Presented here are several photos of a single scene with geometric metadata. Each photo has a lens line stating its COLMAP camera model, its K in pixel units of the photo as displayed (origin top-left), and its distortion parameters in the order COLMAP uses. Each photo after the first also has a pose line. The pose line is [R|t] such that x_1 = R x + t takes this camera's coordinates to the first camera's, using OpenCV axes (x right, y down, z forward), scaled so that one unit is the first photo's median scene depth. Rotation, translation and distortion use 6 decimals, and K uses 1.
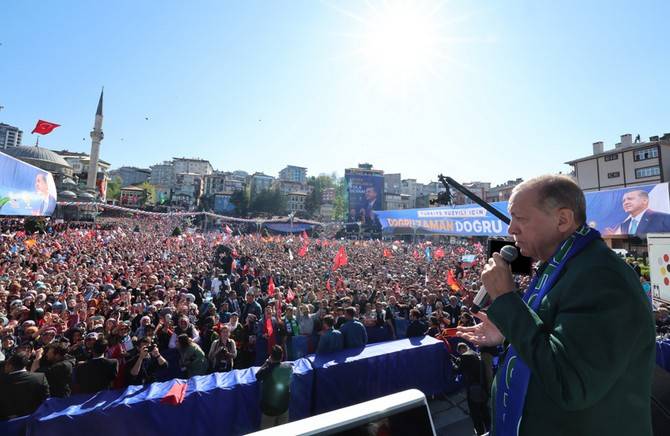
lens RADIAL K [[296.6, 0, 342.9], [0, 296.6, 205.1], [0, 0, 1]] dist [-0.047491, 0.018569]
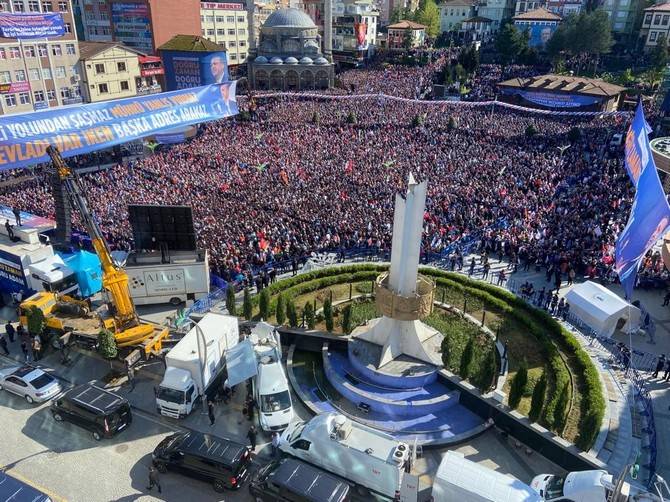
lens RADIAL K [[483.9, 0, 335.0], [0, 483.9, 251.0], [0, 0, 1]] dist [0.121015, -0.148474]
pose [[0.561463, 0.340947, -0.753999, 0.388391], [0.077714, 0.885422, 0.458245, -0.132903], [0.823845, -0.315884, 0.470635, 0.012332]]
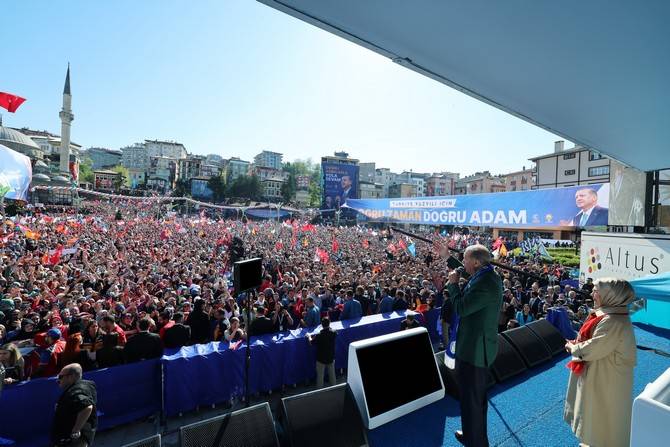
lens RADIAL K [[288.6, 0, 333.5], [0, 288.6, 222.6], [0, 0, 1]] dist [-0.043486, 0.016006]
pose [[0.998148, 0.015156, 0.058913, -0.006981], [-0.021449, 0.993951, 0.107705, -0.004529], [-0.056924, -0.108769, 0.992436, -0.012651]]
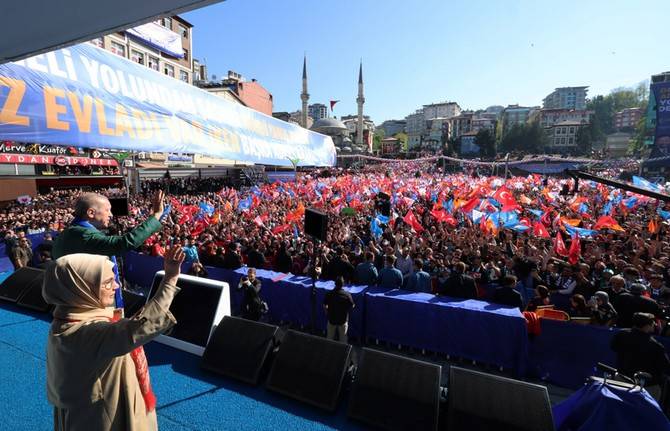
lens RADIAL K [[293.1, 0, 328.6], [0, 293.1, 203.1], [0, 0, 1]] dist [-0.043723, 0.016399]
pose [[0.653145, 0.056831, -0.755098, 0.029013], [0.088243, 0.984673, 0.150438, -0.001892], [0.752074, -0.164889, 0.638119, 0.004778]]
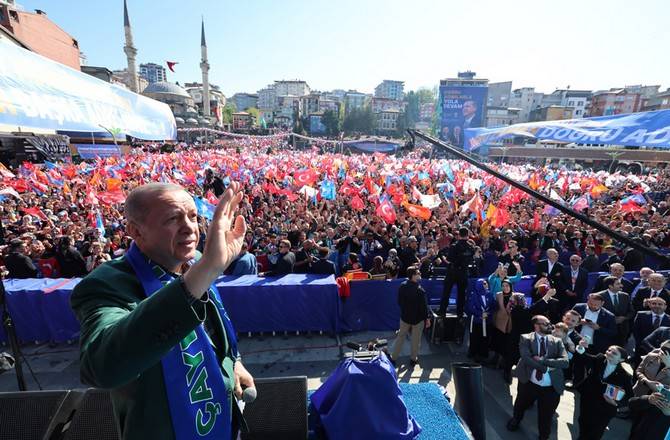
lens RADIAL K [[289.1, 0, 333.4], [0, 289.1, 216.5], [0, 0, 1]] dist [-0.049773, 0.020251]
pose [[0.935460, 0.080381, -0.344172, 0.031199], [0.029613, 0.952544, 0.302956, -0.000754], [0.352191, -0.293595, 0.888687, 0.011771]]
